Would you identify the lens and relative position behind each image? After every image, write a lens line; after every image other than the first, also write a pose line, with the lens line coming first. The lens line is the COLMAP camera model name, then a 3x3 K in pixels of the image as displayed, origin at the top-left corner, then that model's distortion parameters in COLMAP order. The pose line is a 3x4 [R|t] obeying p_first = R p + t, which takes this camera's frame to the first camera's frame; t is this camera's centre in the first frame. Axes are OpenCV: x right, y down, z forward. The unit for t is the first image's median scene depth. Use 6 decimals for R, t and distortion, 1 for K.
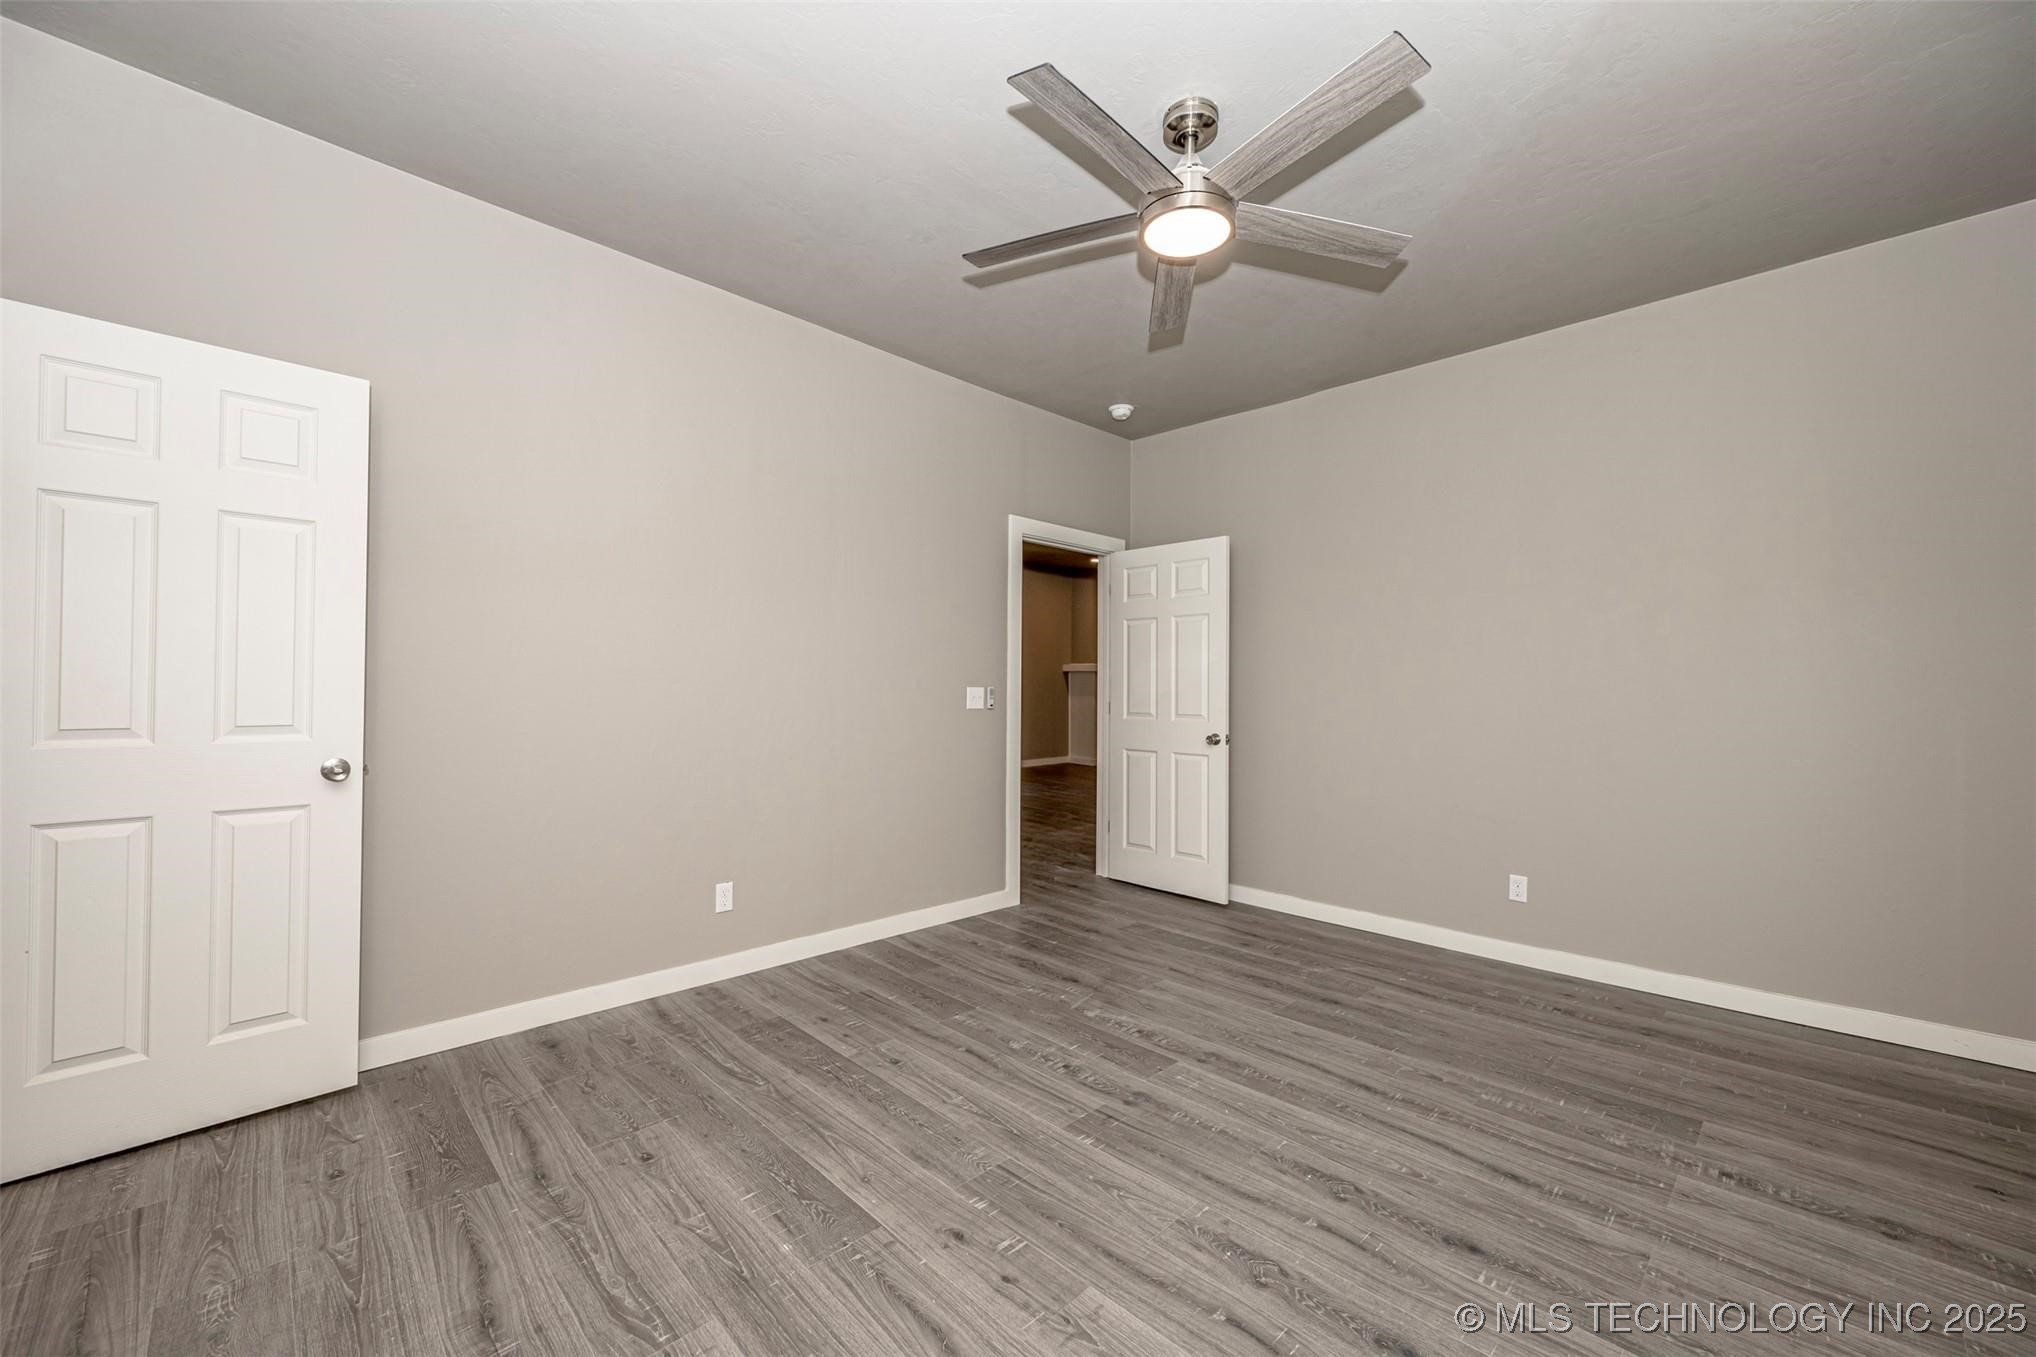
lens RADIAL K [[787.1, 0, 1025.4], [0, 787.1, 681.4], [0, 0, 1]] dist [-0.000408, -0.000004]
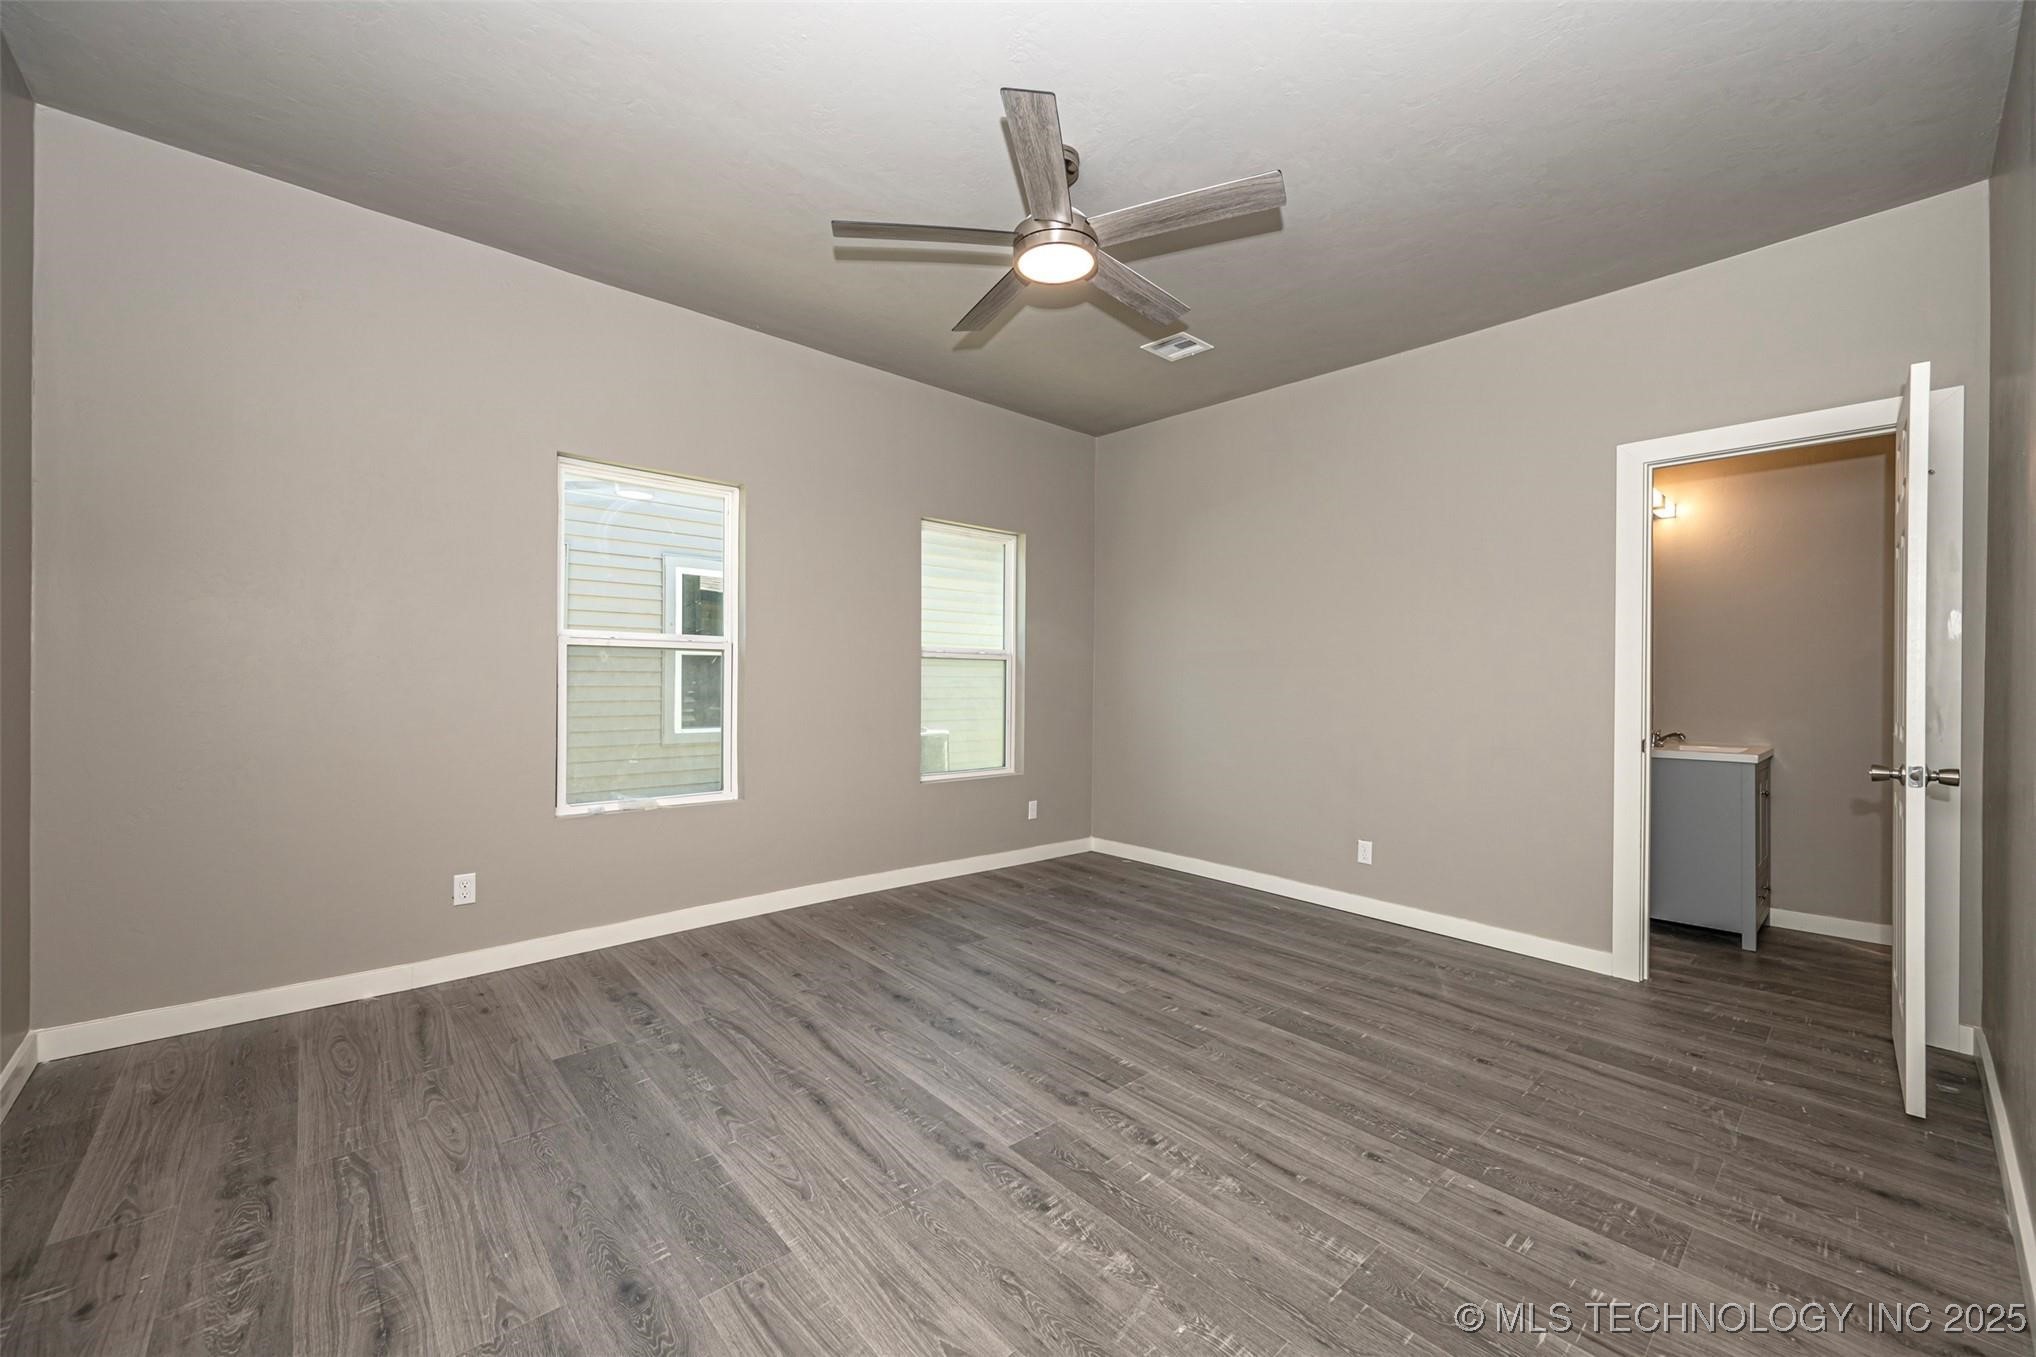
lens RADIAL K [[787.1, 0, 1038.8], [0, 787.1, 681.3], [0, 0, 1]] dist [-0.000408, -0.000004]
pose [[-0.999402, -0.024147, 0.024767, 0.171071], [-0.024183, 0.999707, -0.001186, 0.024404], [-0.024731, -0.001784, -0.999693, 1.939376]]
